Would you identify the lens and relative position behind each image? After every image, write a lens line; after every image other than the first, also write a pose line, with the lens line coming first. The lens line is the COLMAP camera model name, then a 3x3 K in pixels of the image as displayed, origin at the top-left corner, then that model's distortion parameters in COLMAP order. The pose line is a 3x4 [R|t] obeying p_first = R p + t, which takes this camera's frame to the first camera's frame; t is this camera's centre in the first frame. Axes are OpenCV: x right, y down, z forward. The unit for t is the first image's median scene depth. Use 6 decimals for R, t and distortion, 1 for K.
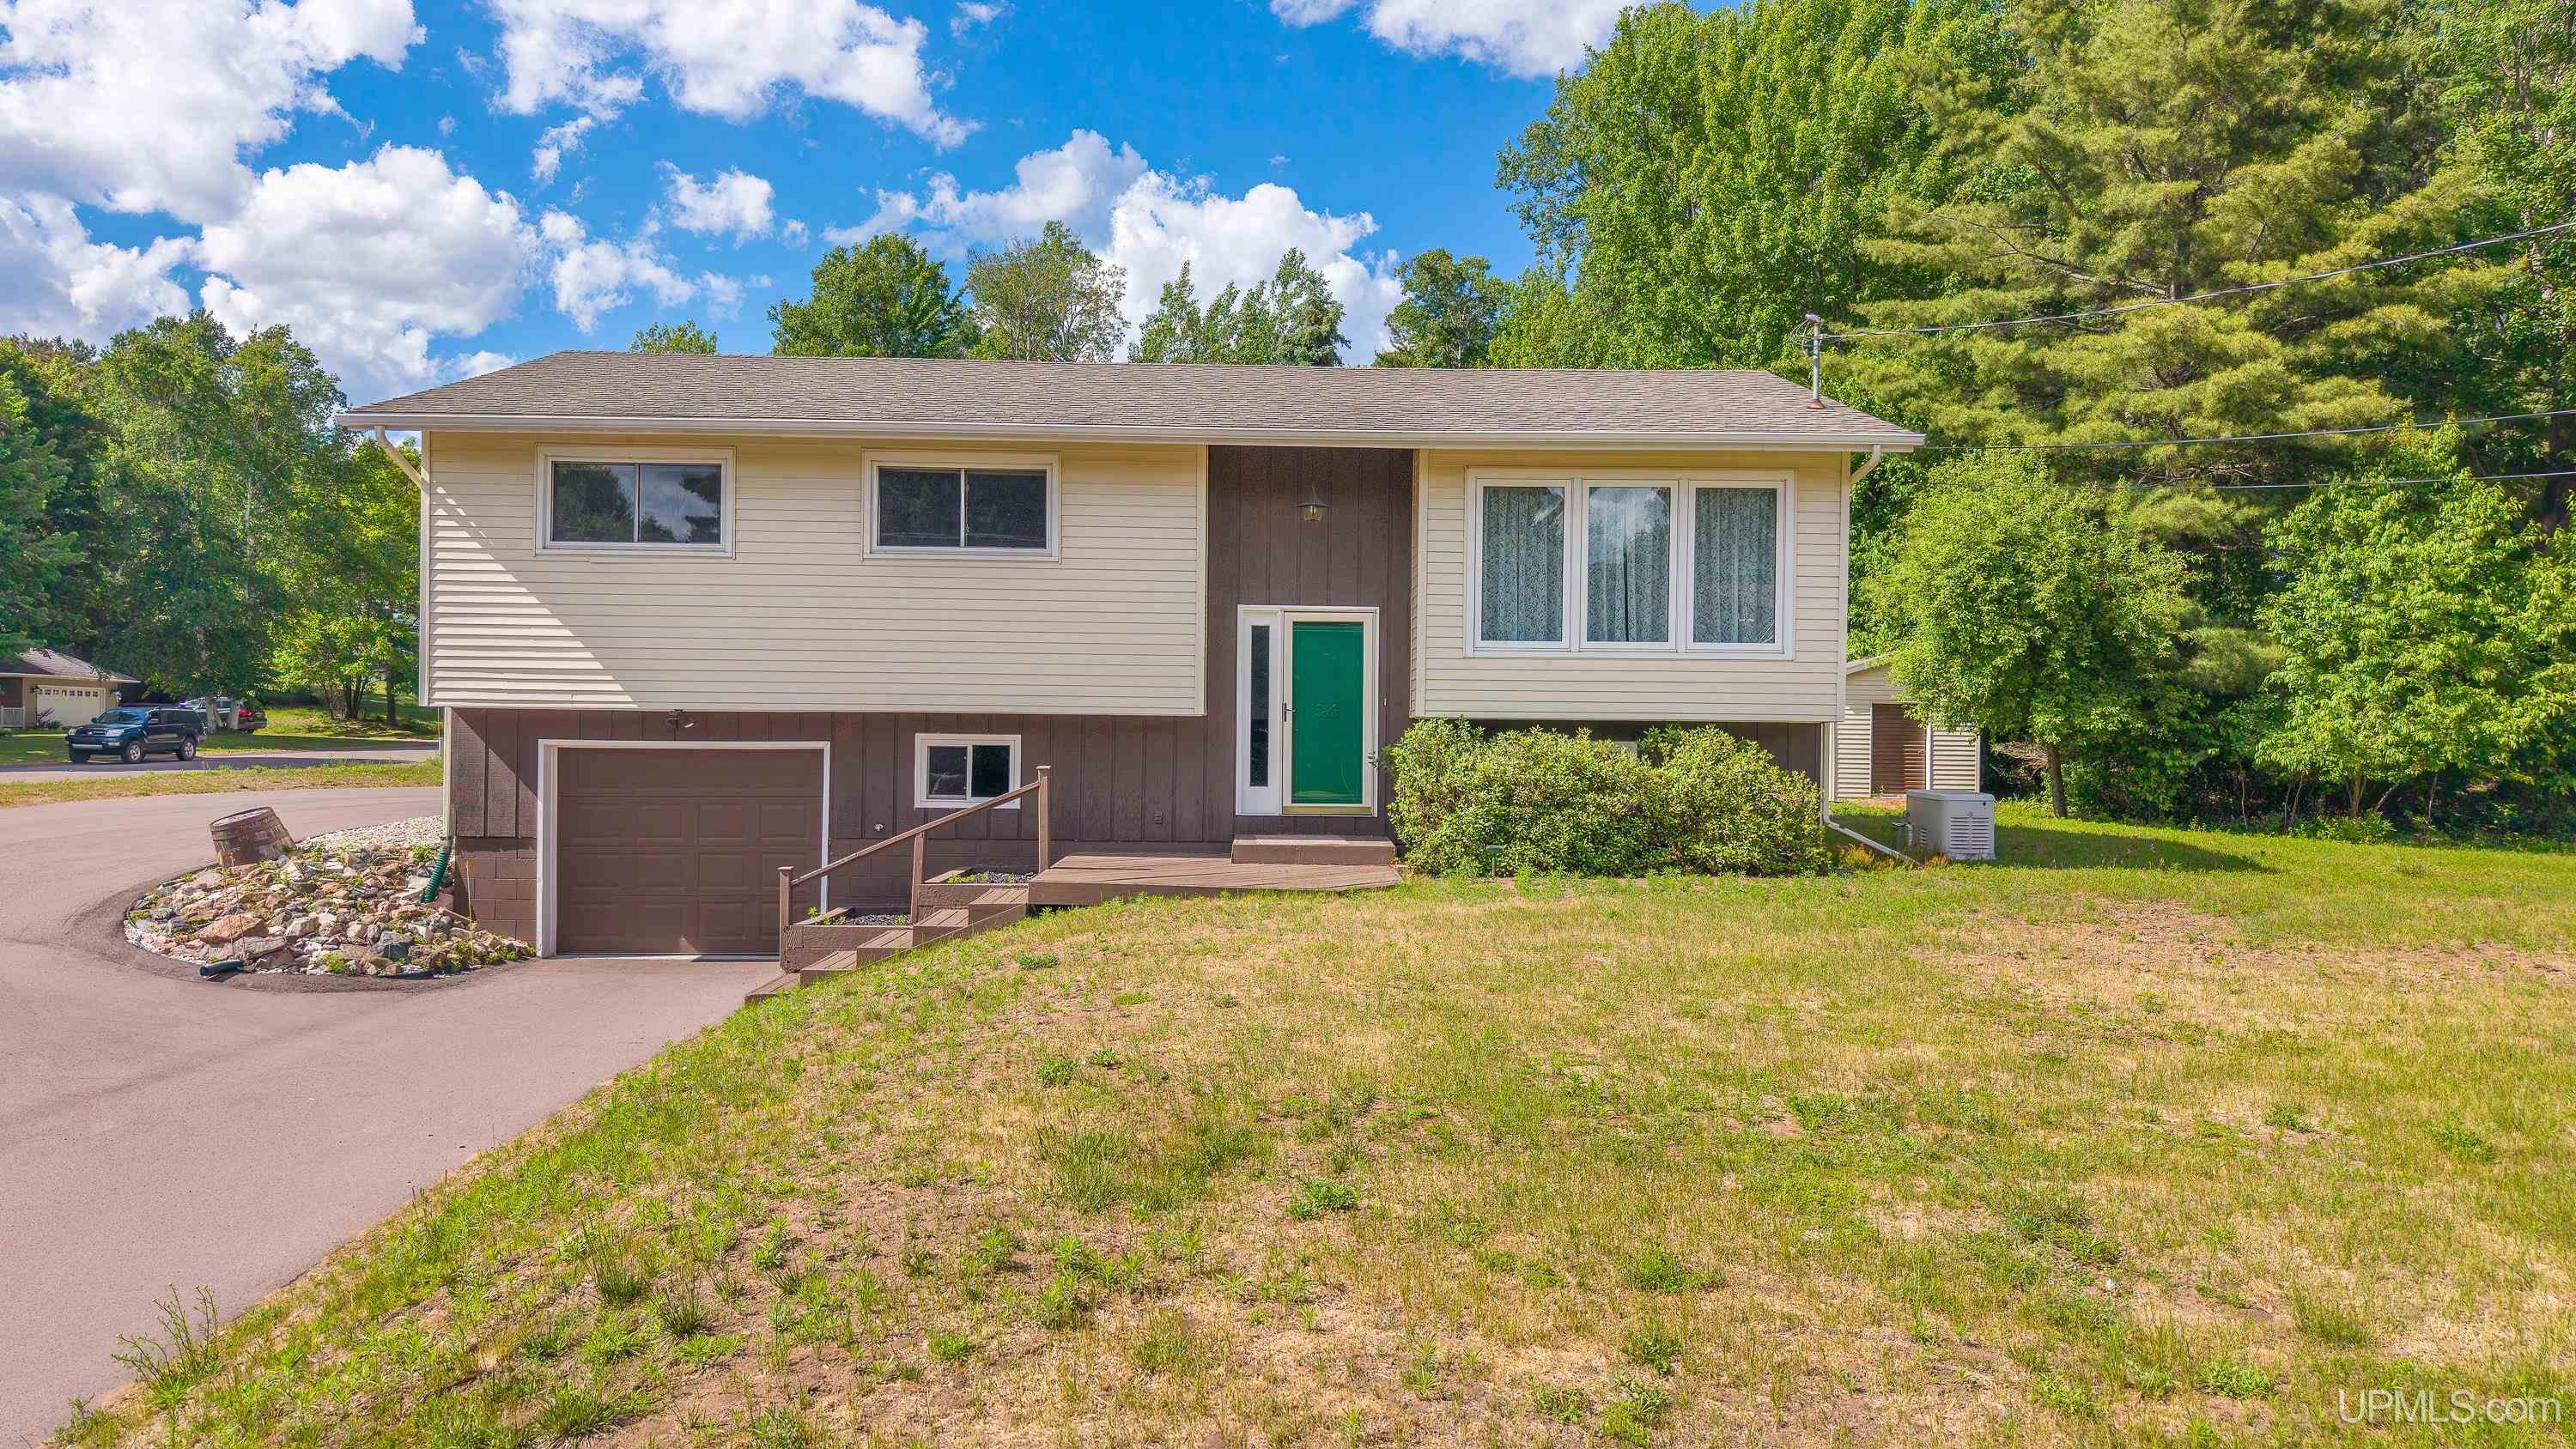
lens RADIAL K [[1753.1, 0, 1300.1], [0, 1753.1, 724.0], [0, 0, 1]] dist [0.014882, -0.006982]
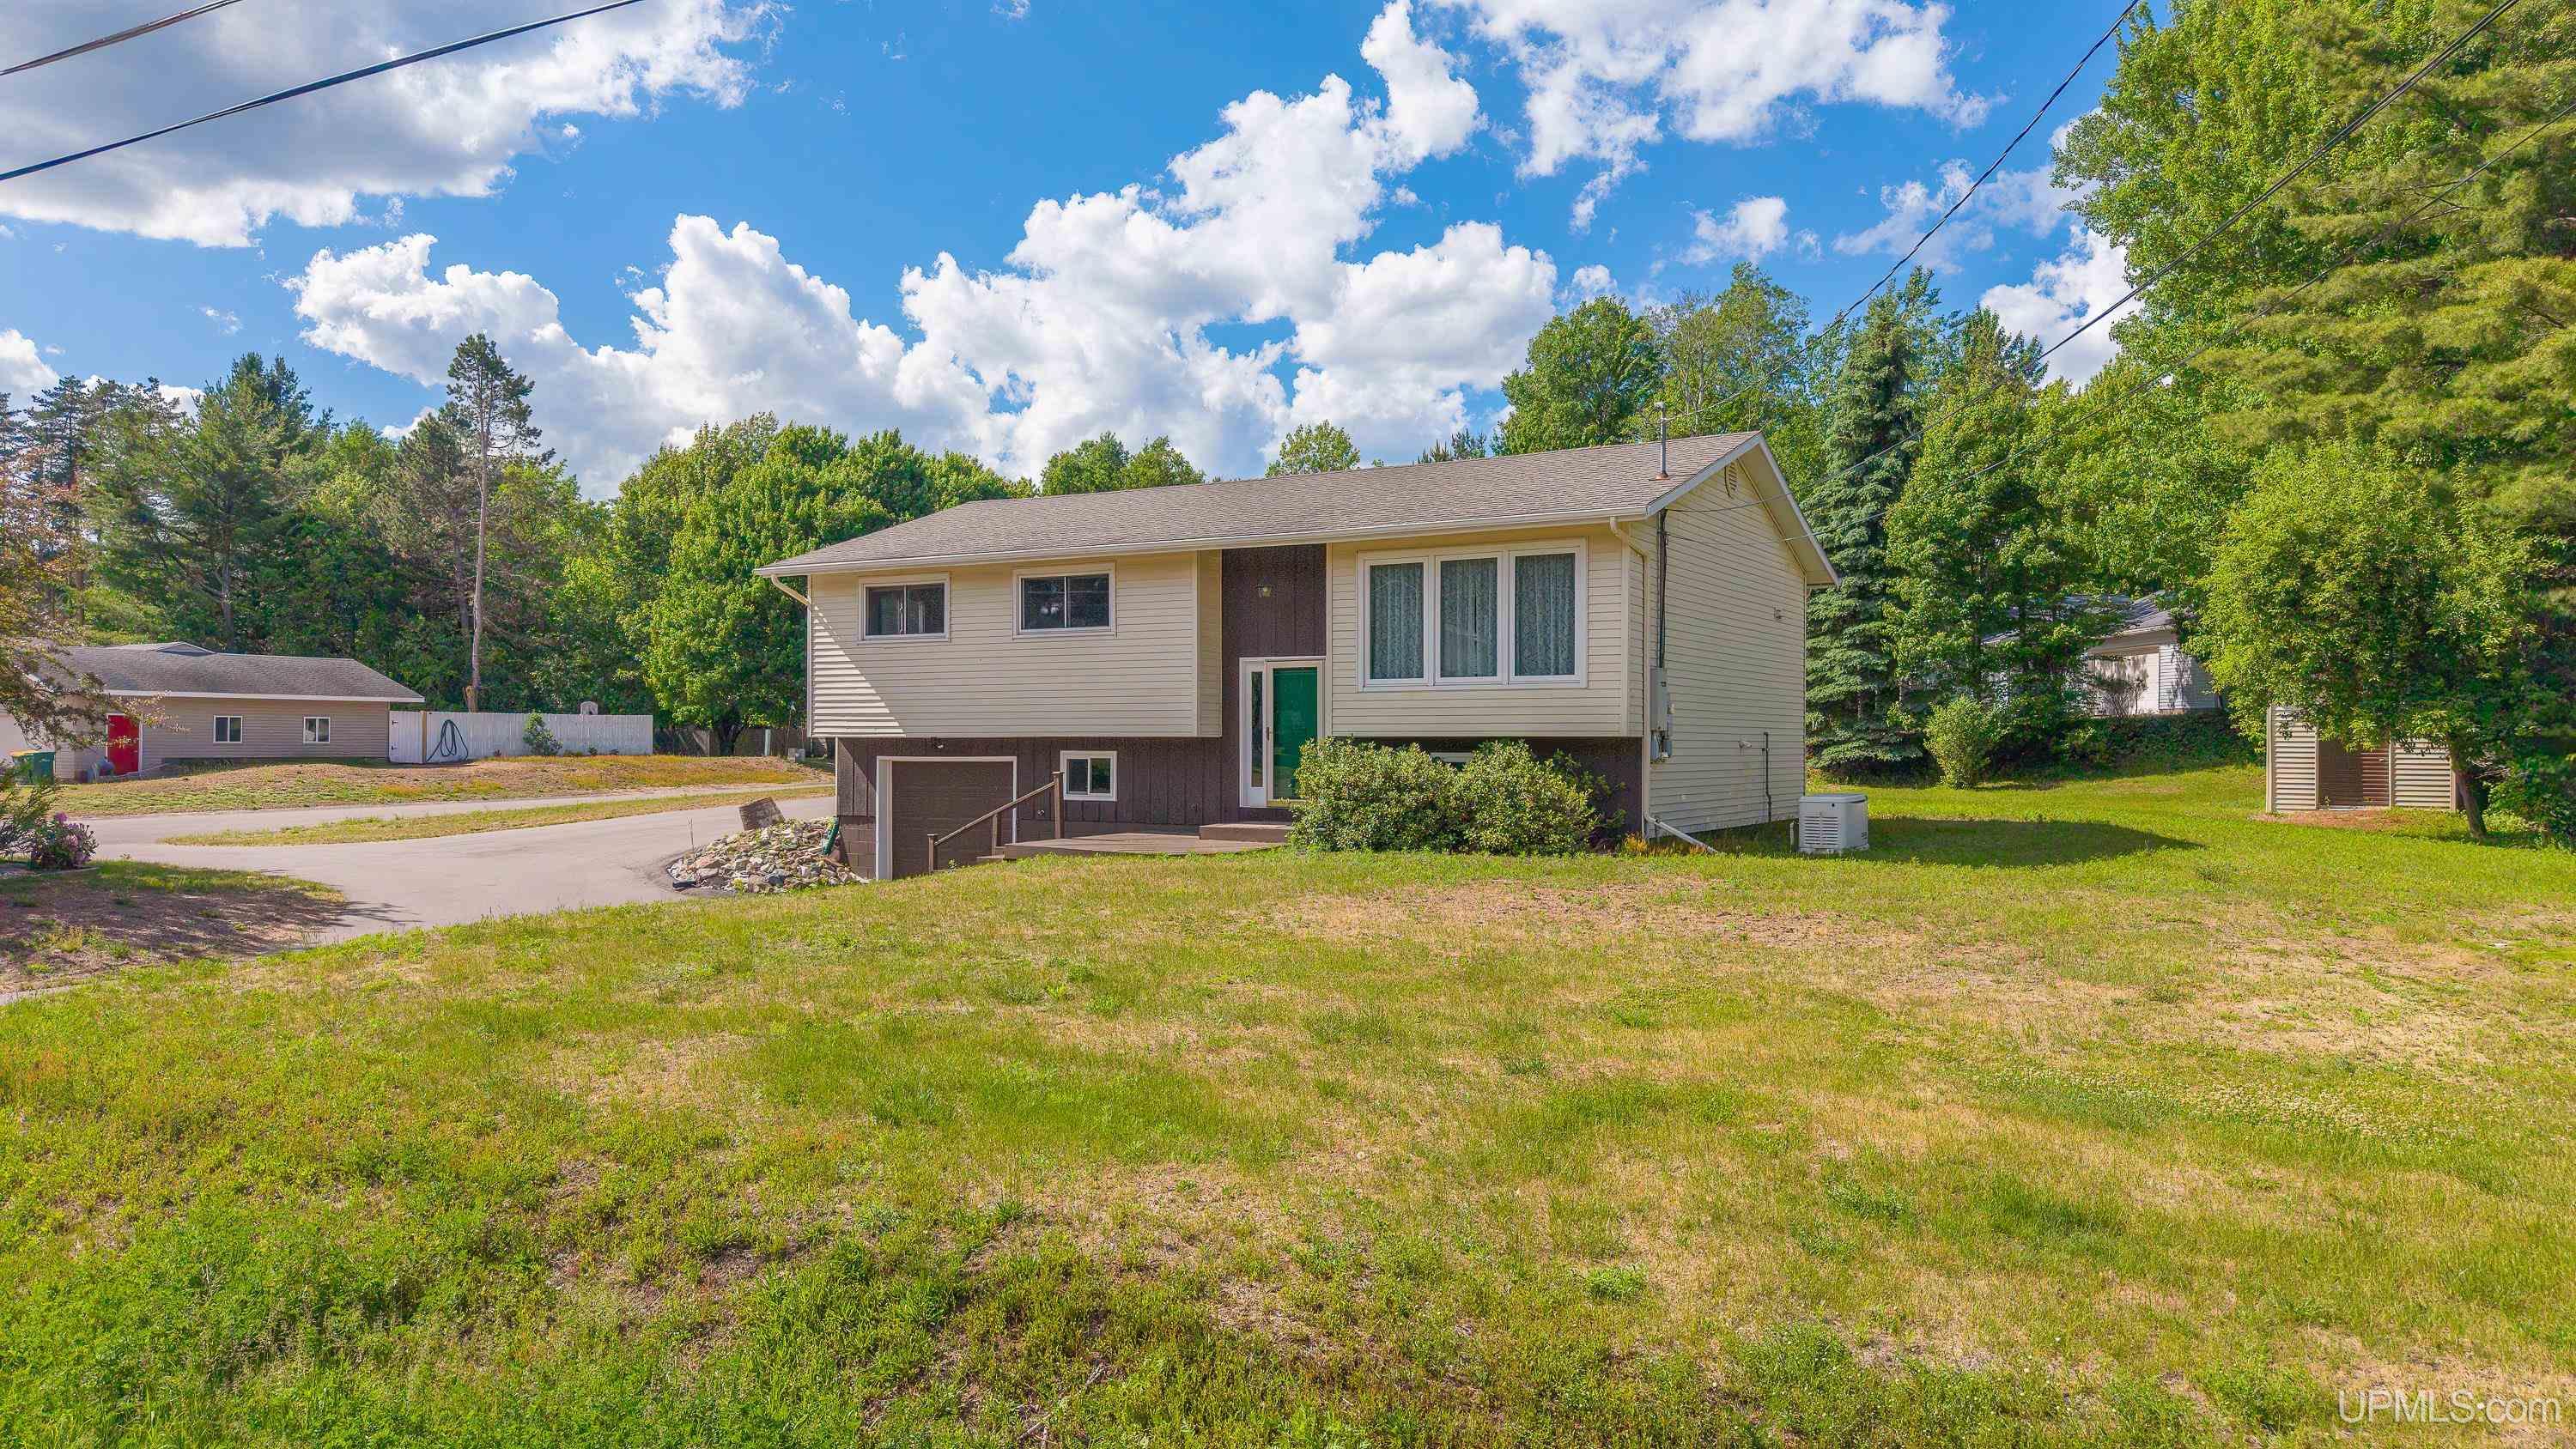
lens RADIAL K [[1753.1, 0, 1300.1], [0, 1753.1, 724.0], [0, 0, 1]] dist [0.014882, -0.006982]
pose [[0.849804, -0.015441, -0.526872, 0.771745], [0.010893, 0.999872, -0.011734, 0.002380], [0.526986, 0.004233, 0.849864, -0.180674]]
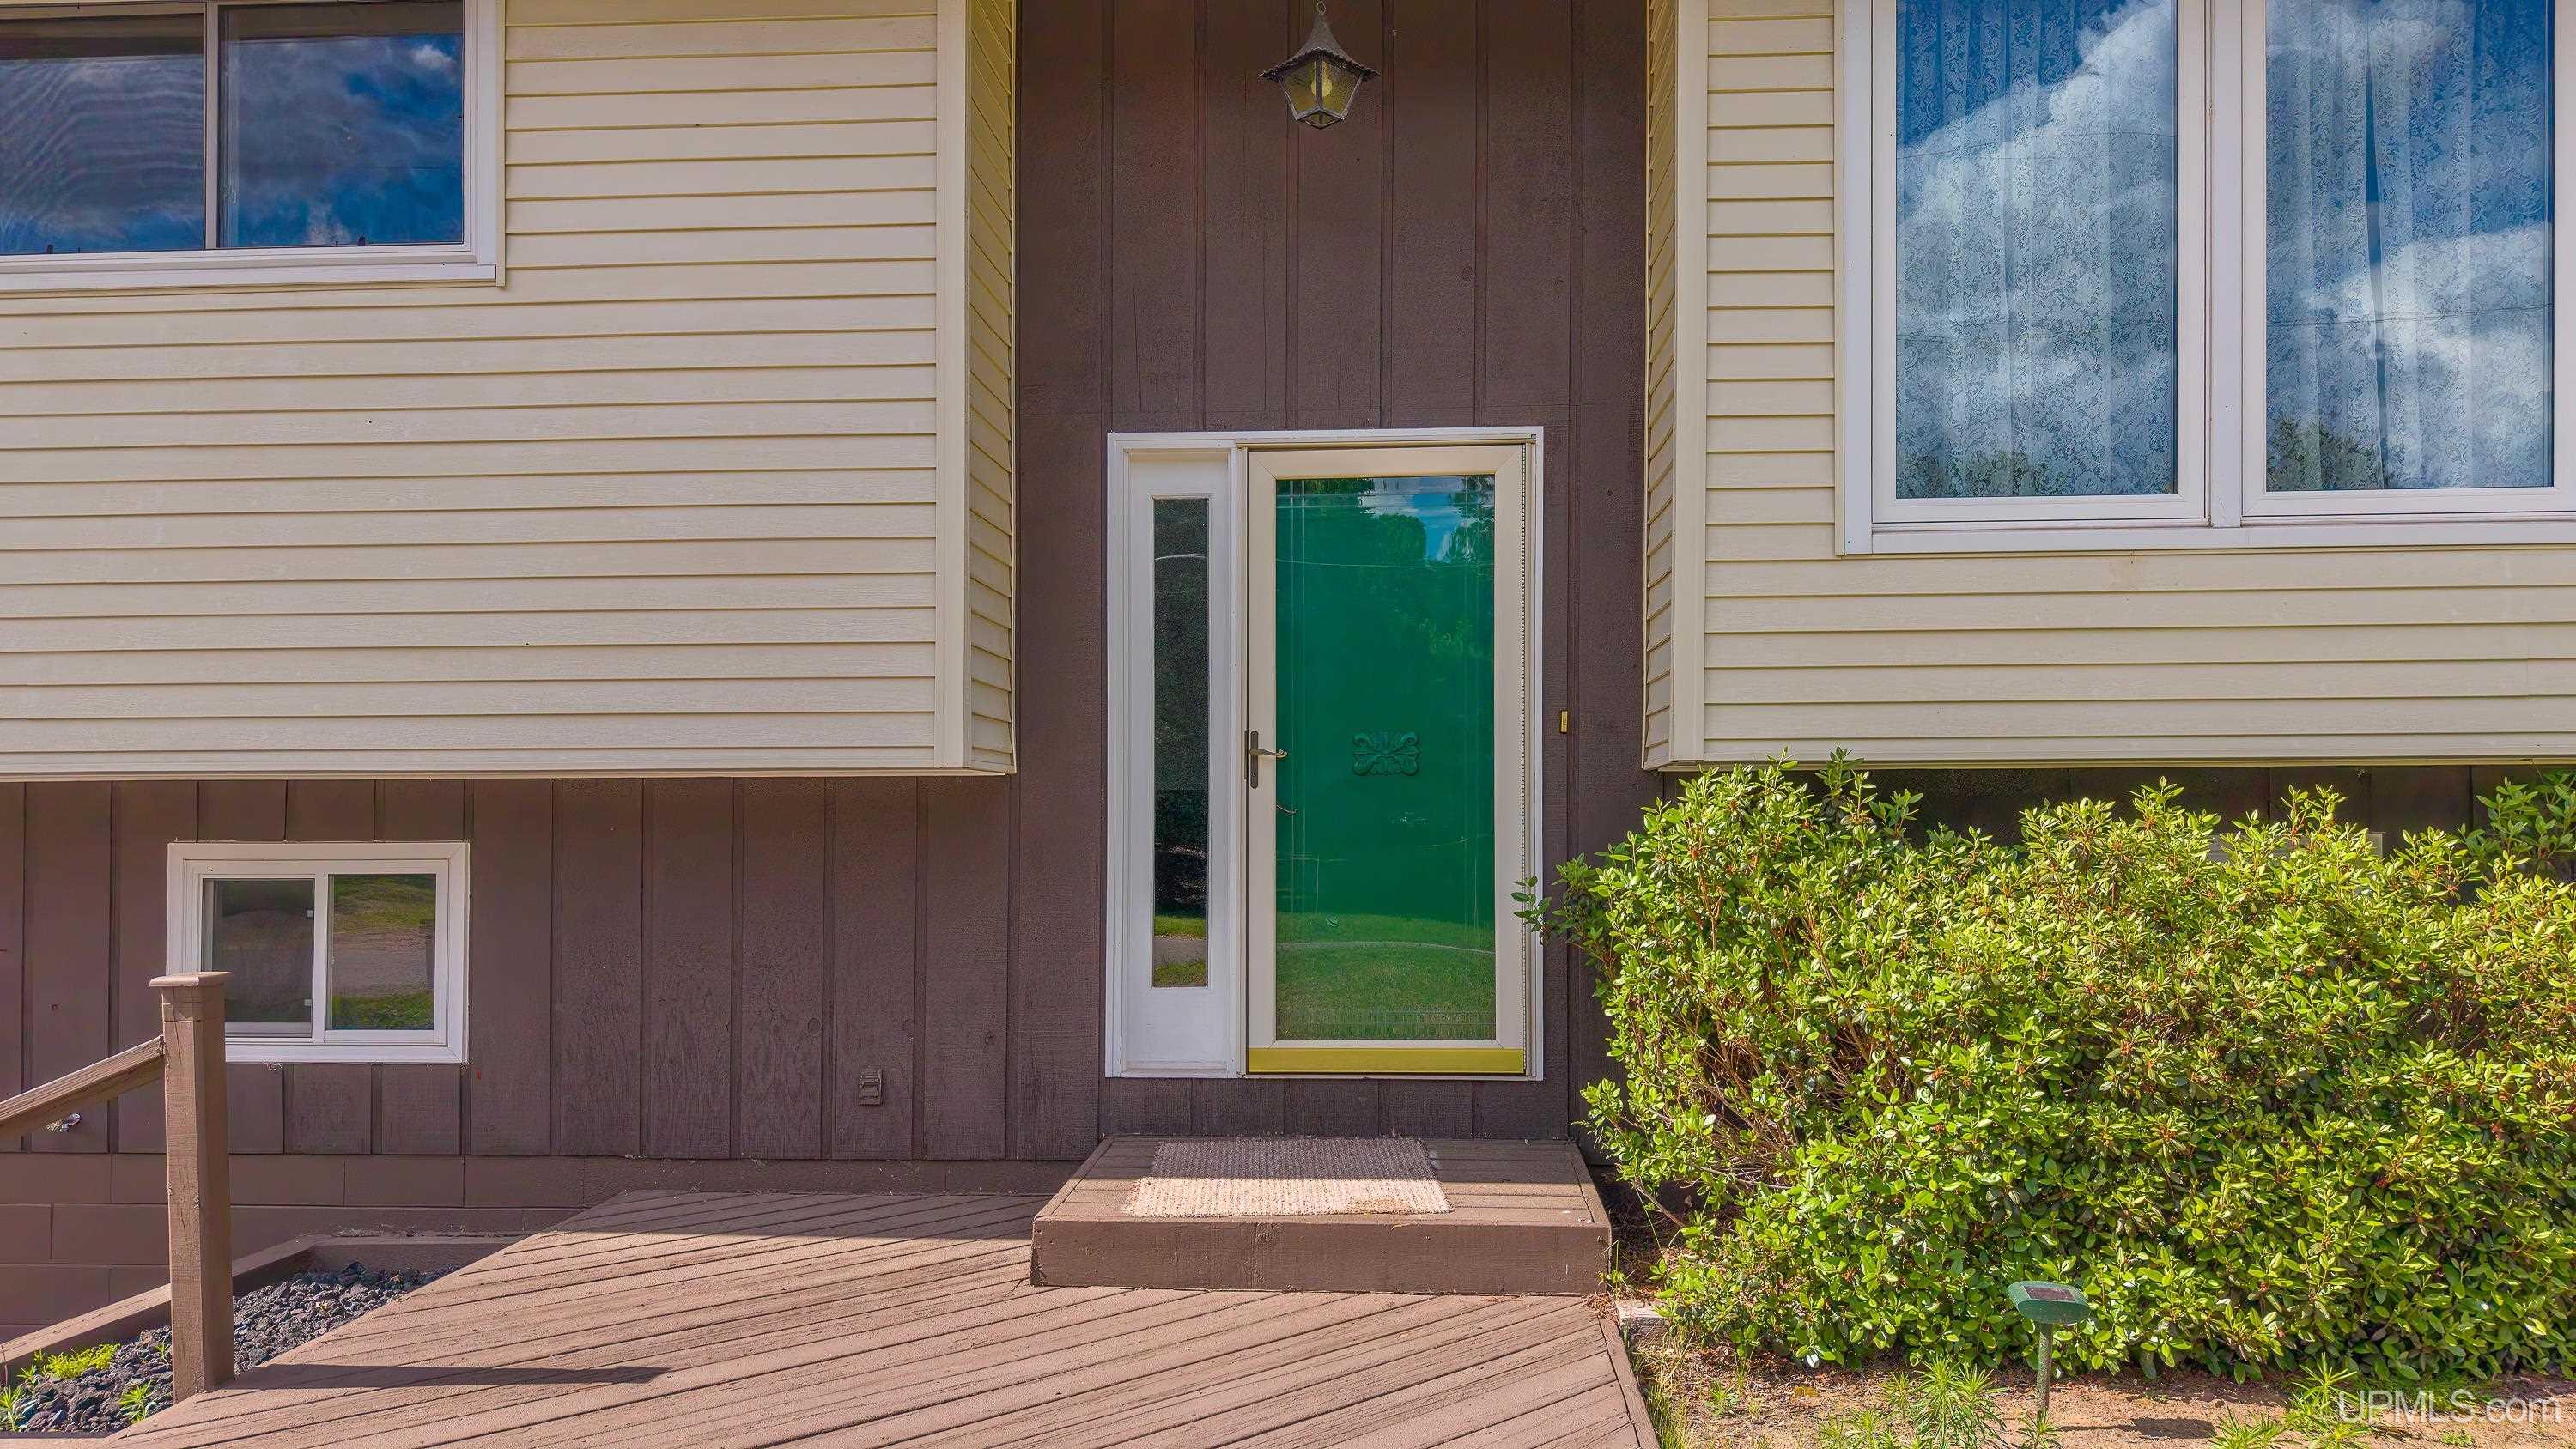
lens RADIAL K [[1815.0, 0, 1295.4], [0, 1815.0, 776.4], [0, 0, 1]] dist [0.054451, -0.069673]
pose [[0.995818, -0.017449, -0.089677, 0.029871], [0.015852, 0.999703, -0.018491, 0.002825], [0.089973, 0.016992, 0.995799, 0.683786]]
